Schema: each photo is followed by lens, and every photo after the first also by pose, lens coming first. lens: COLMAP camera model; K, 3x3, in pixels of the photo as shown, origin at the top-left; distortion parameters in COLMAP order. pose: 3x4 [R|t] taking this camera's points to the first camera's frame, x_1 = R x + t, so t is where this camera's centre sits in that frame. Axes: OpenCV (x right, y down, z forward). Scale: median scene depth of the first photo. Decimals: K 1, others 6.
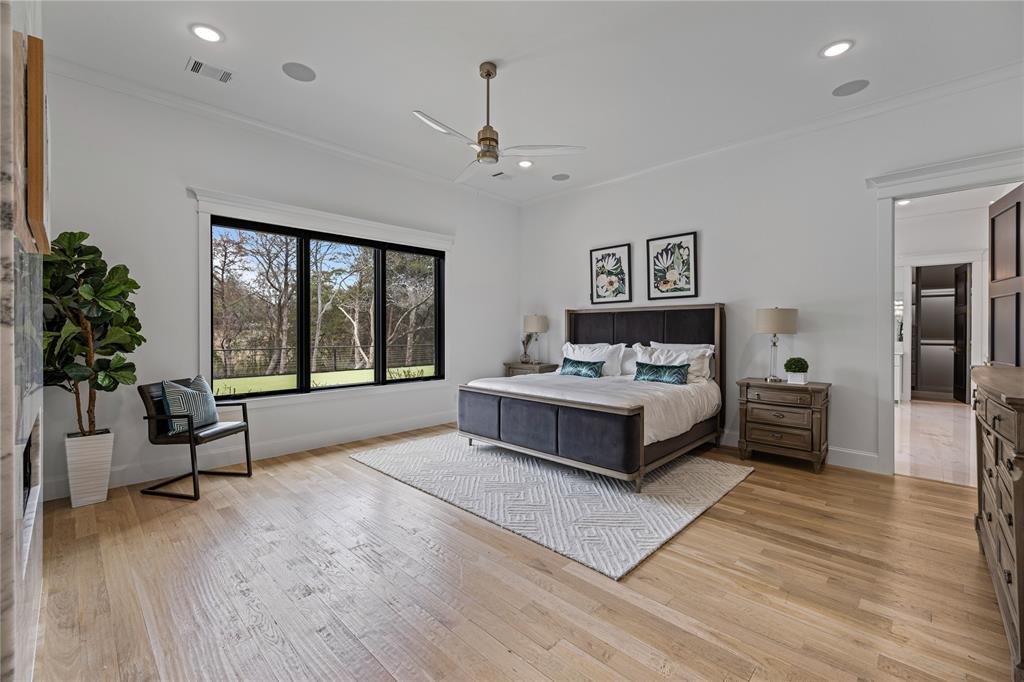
lens RADIAL K [[432.6, 0, 508.6], [0, 432.6, 331.0], [0, 0, 1]] dist [-0.002999, -0.000437]
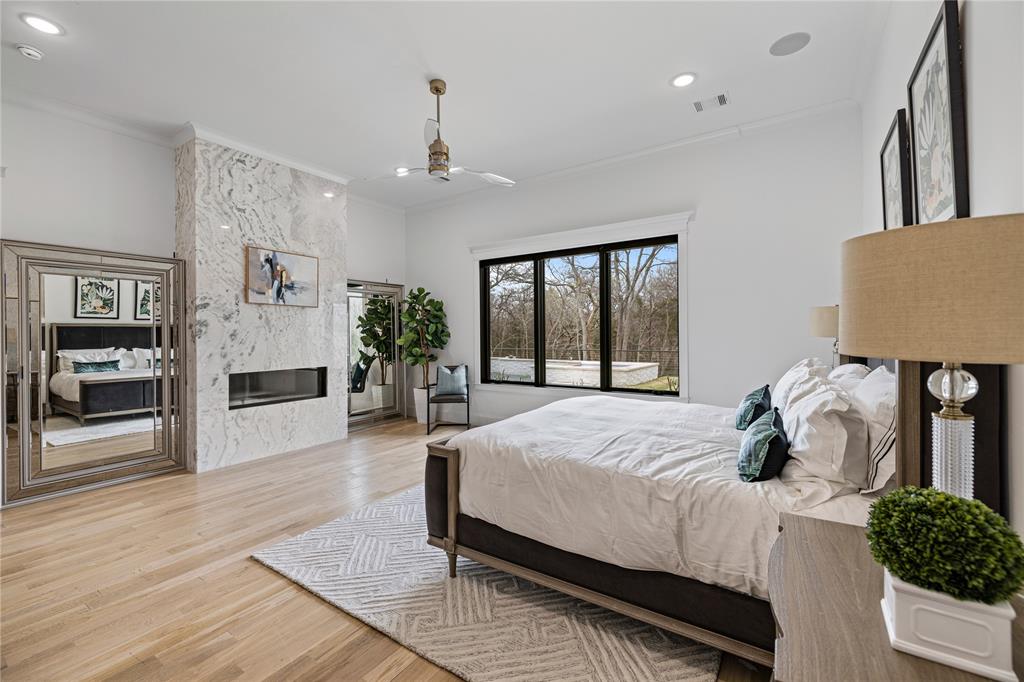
lens RADIAL K [[432.6, 0, 510.1], [0, 432.6, 339.1], [0, 0, 1]] dist [-0.002999, -0.000437]
pose [[0.176492, 0.007461, -0.984274, 0.633277], [0.006409, 0.999941, 0.008729, -0.003466], [0.984281, -0.007848, 0.176434, 0.623889]]
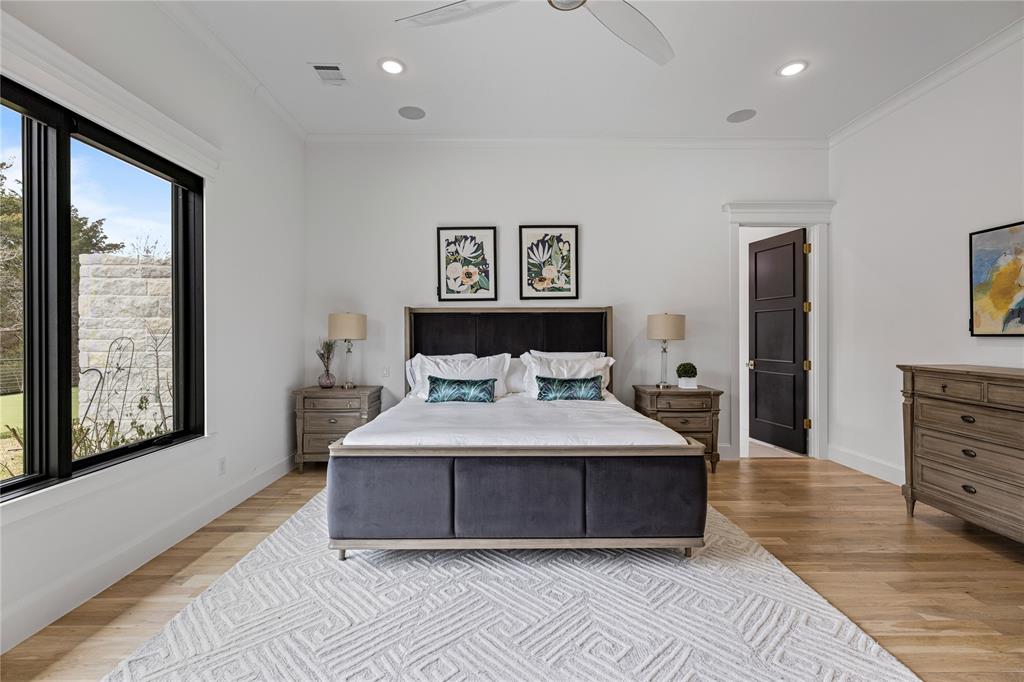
lens RADIAL K [[432.6, 0, 511.5], [0, 432.6, 341.6], [0, 0, 1]] dist [-0.002999, -0.000437]
pose [[0.710260, -0.007885, 0.703896, -0.276264], [0.001489, 0.999952, 0.009699, 0.000242], [-0.703938, -0.005841, 0.710237, 0.442590]]
